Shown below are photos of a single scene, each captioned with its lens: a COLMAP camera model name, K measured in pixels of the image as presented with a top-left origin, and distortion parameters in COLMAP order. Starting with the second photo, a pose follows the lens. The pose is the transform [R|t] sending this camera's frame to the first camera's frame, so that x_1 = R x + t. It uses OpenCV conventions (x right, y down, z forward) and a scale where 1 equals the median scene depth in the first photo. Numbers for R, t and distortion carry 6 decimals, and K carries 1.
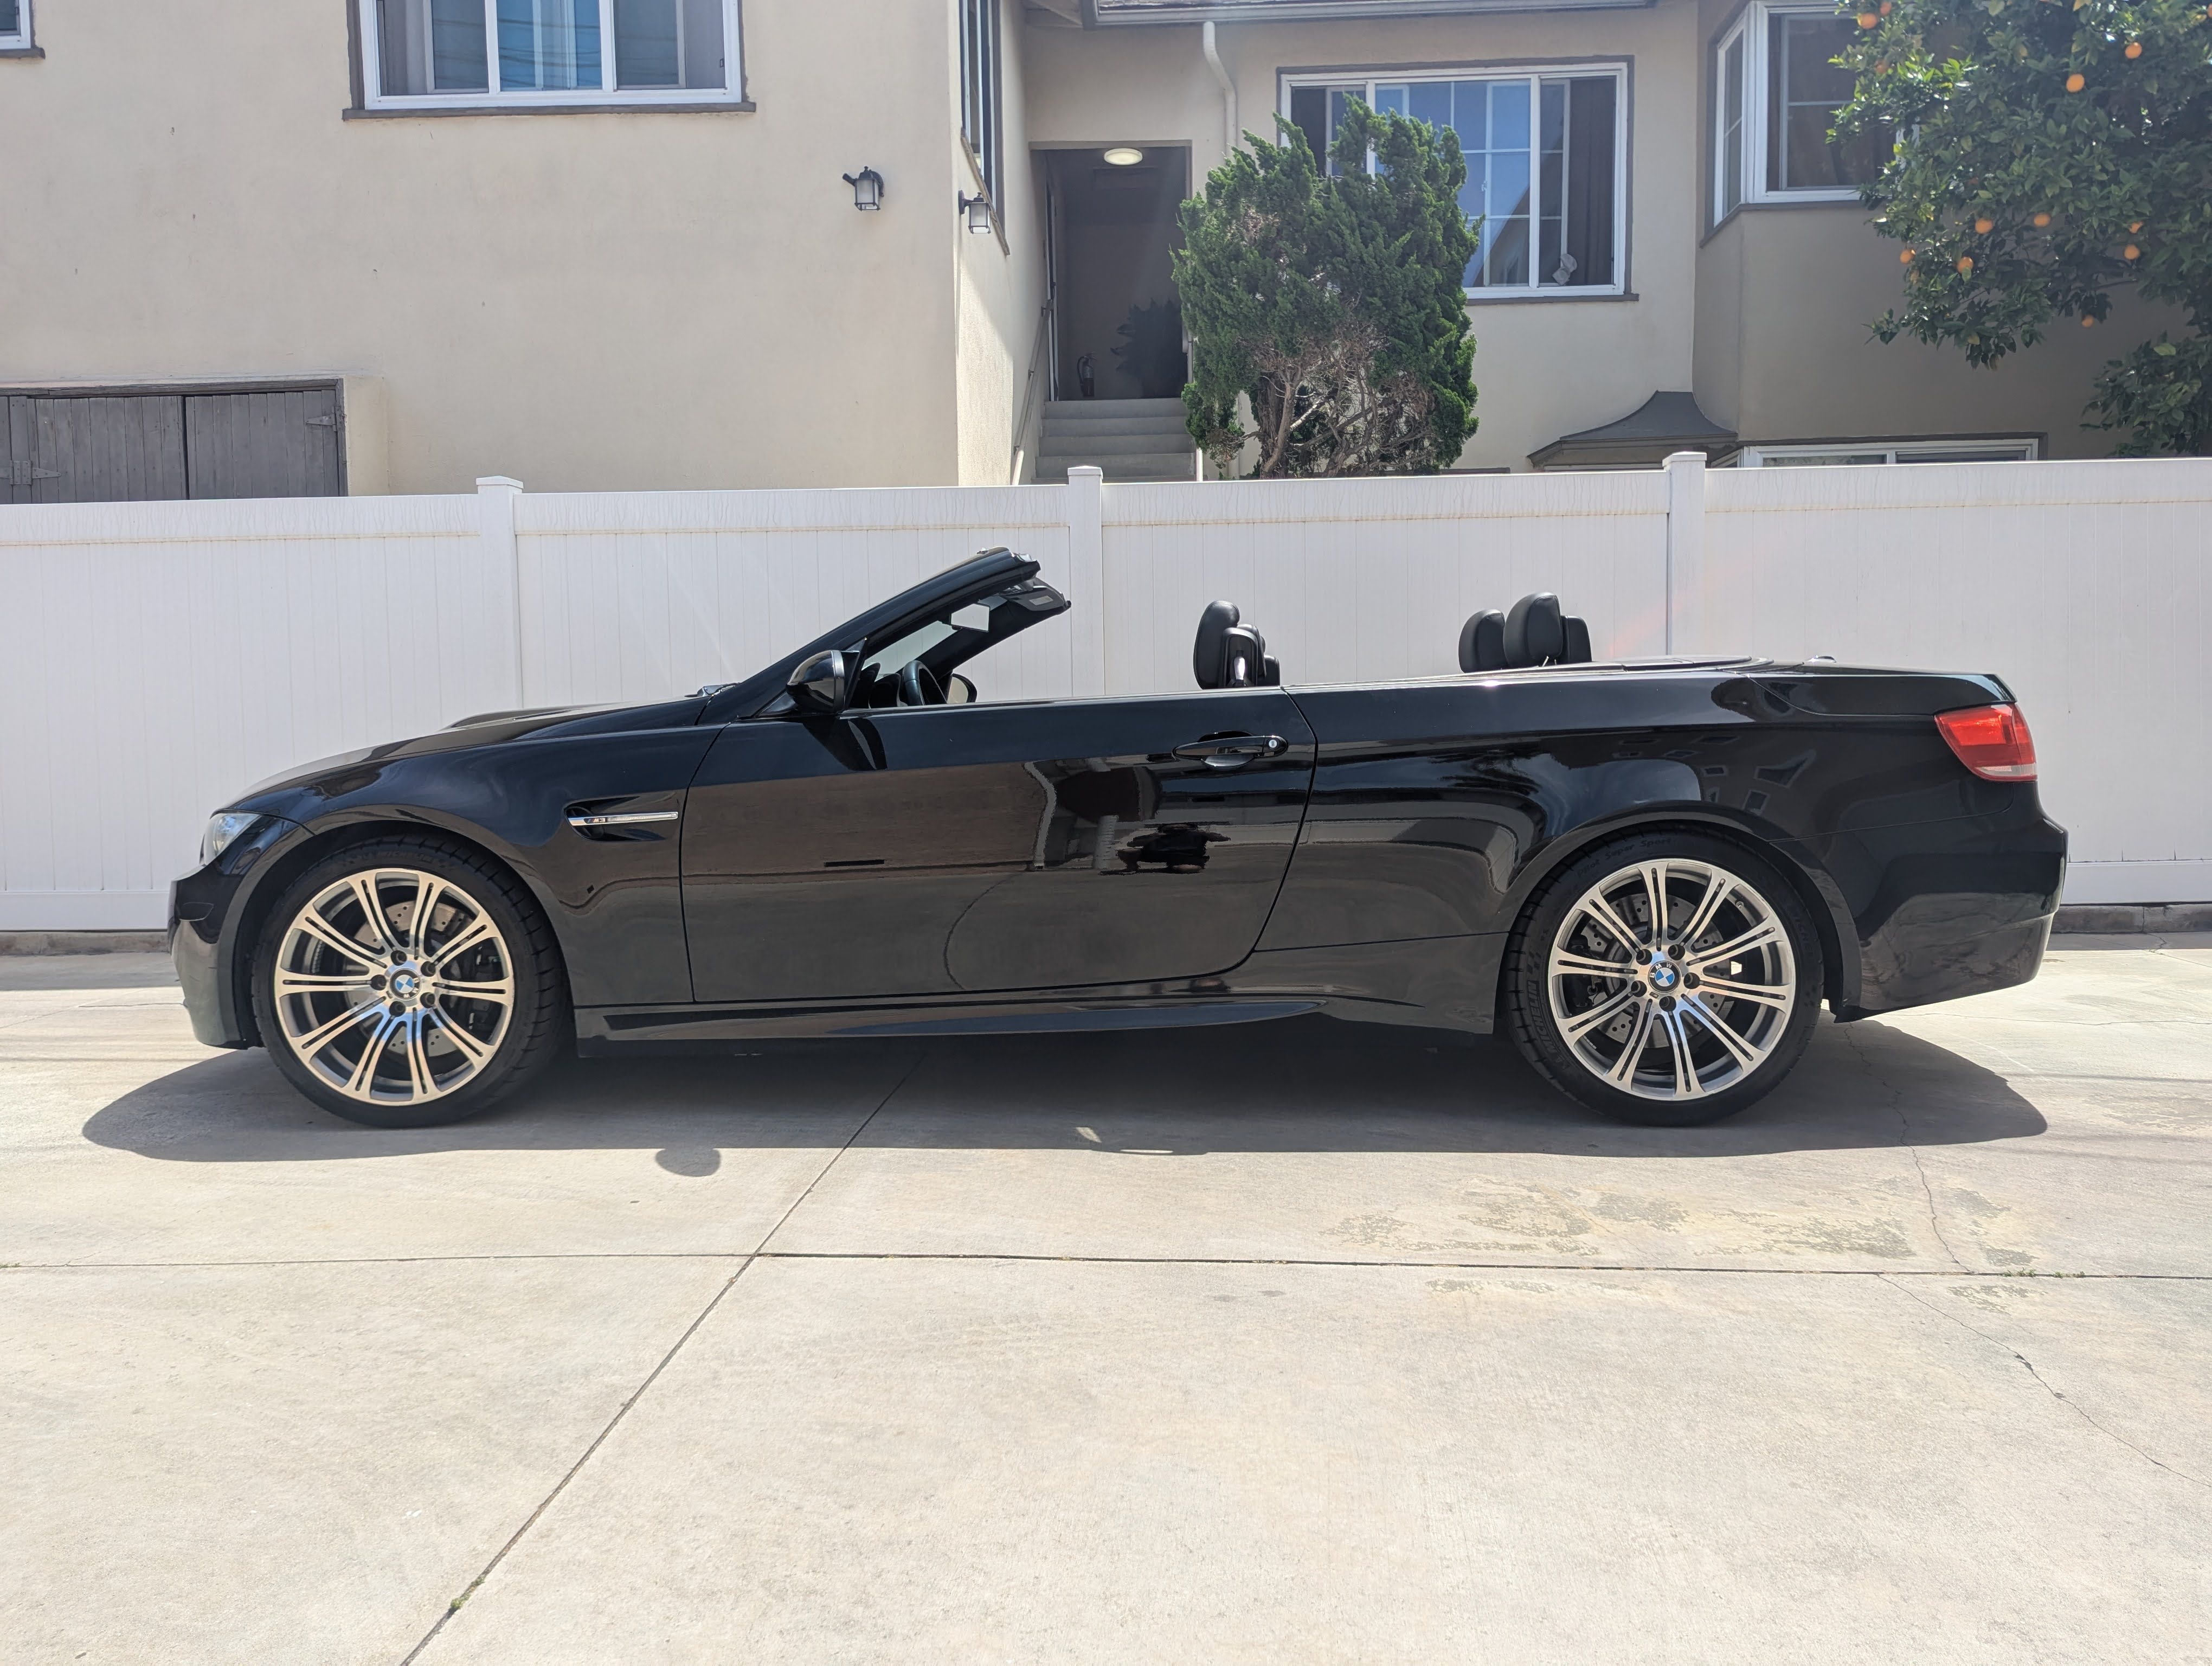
lens RADIAL K [[1578.3, 0, 1138.8], [0, 1578.3, 826.3], [0, 0, 1]] dist [0.046039, -0.037107]
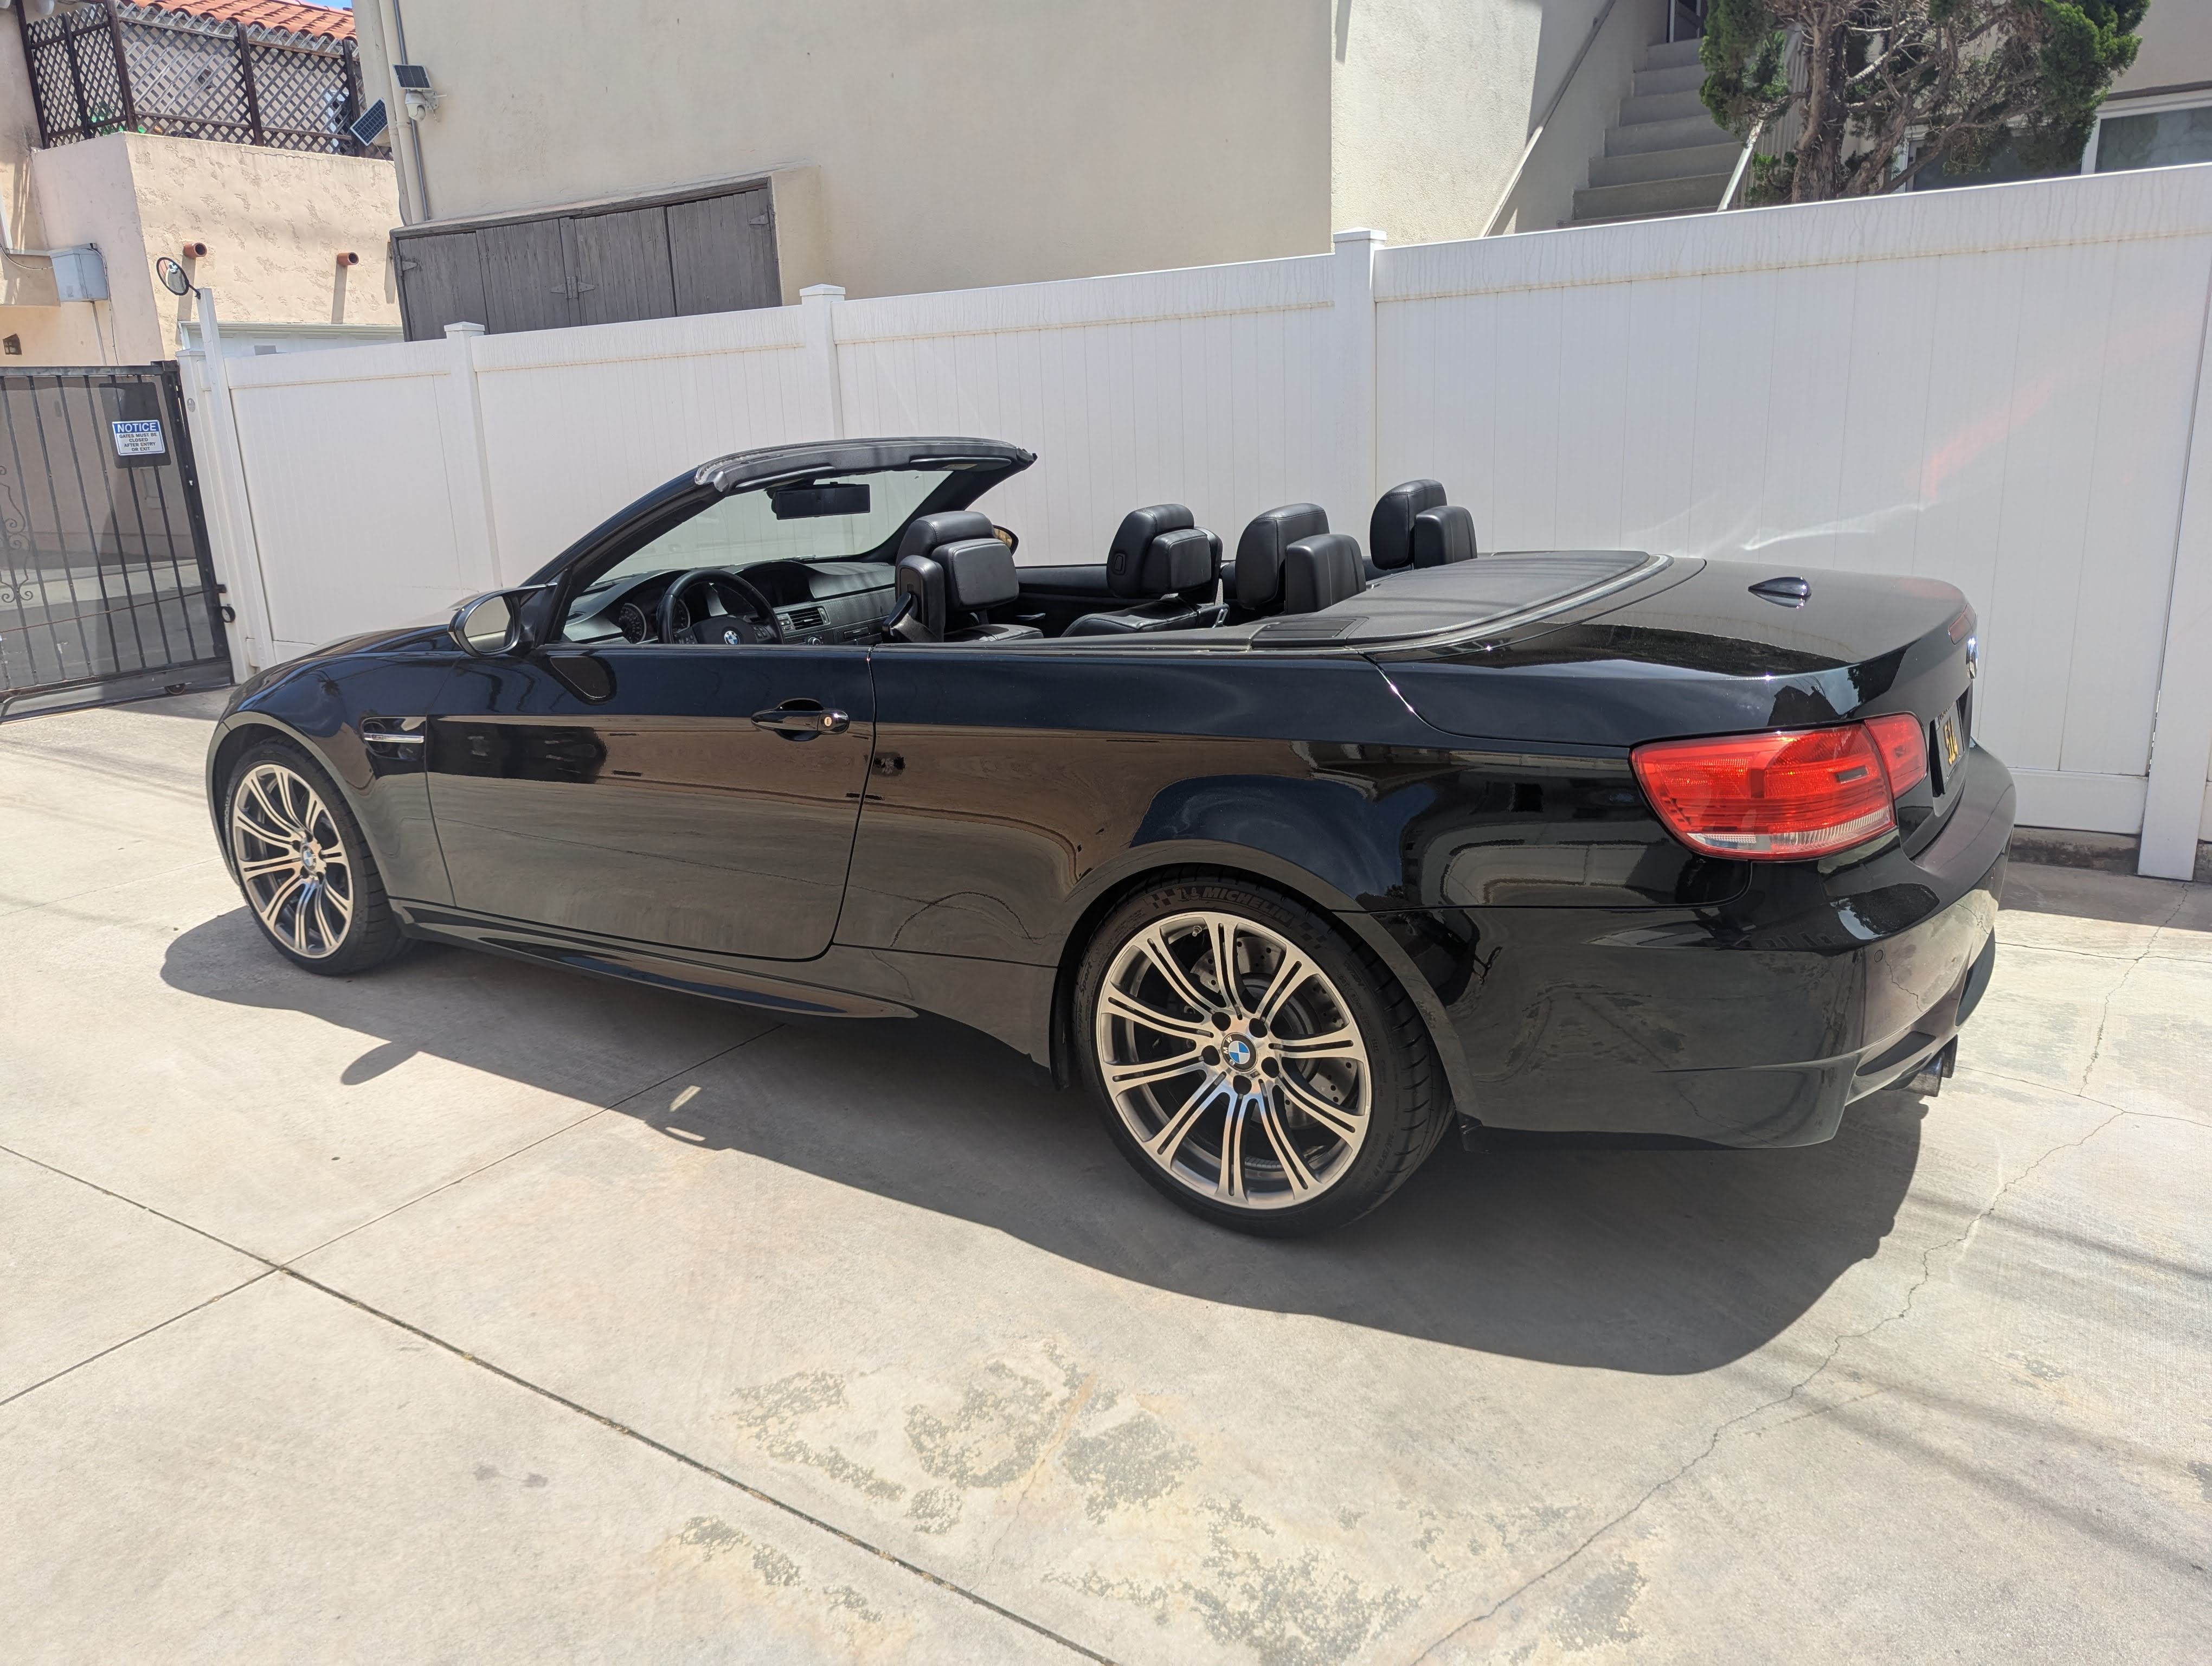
lens RADIAL K [[1578.3, 0, 1099.4], [0, 1578.3, 825.8], [0, 0, 1]] dist [0.046039, -0.037107]
pose [[0.856450, 0.111192, -0.504112, 0.627743], [-0.002676, 0.977470, 0.211056, -0.207235], [0.516222, -0.179410, 0.837452, 0.397529]]
